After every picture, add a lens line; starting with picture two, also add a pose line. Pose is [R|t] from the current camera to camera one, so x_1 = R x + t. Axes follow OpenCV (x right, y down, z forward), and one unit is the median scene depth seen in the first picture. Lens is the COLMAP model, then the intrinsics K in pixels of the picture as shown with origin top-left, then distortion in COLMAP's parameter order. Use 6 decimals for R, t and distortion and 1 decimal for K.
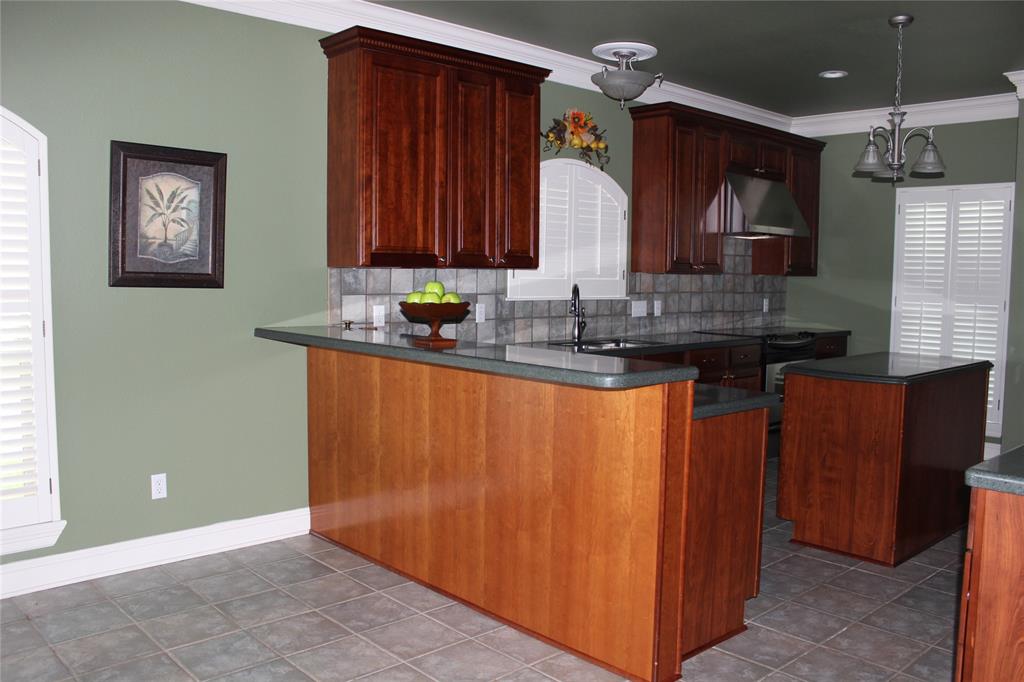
lens RADIAL K [[851.7, 0, 511.7], [0, 851.7, 338.0], [0, 0, 1]] dist [-0.134658, 0.085390]
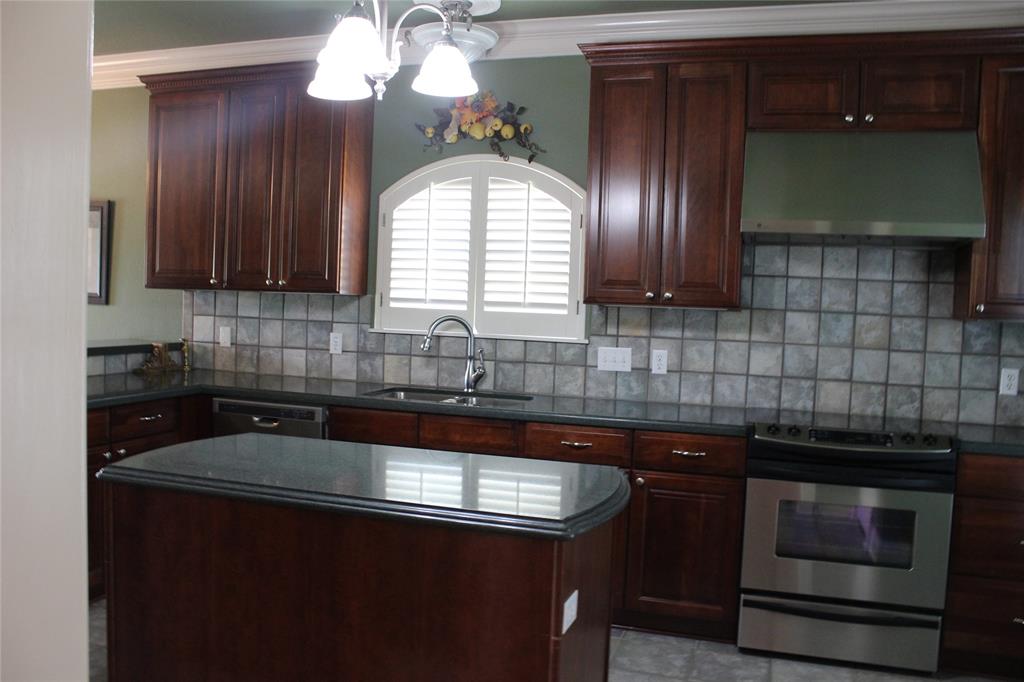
lens RADIAL K [[851.7, 0, 511.8], [0, 851.7, 347.1], [0, 0, 1]] dist [-0.134658, 0.085390]
pose [[0.490547, 0.048908, -0.870041, 0.705338], [-0.096890, 0.995294, 0.001321, -0.037601], [0.866012, 0.083650, 0.492977, 0.609541]]
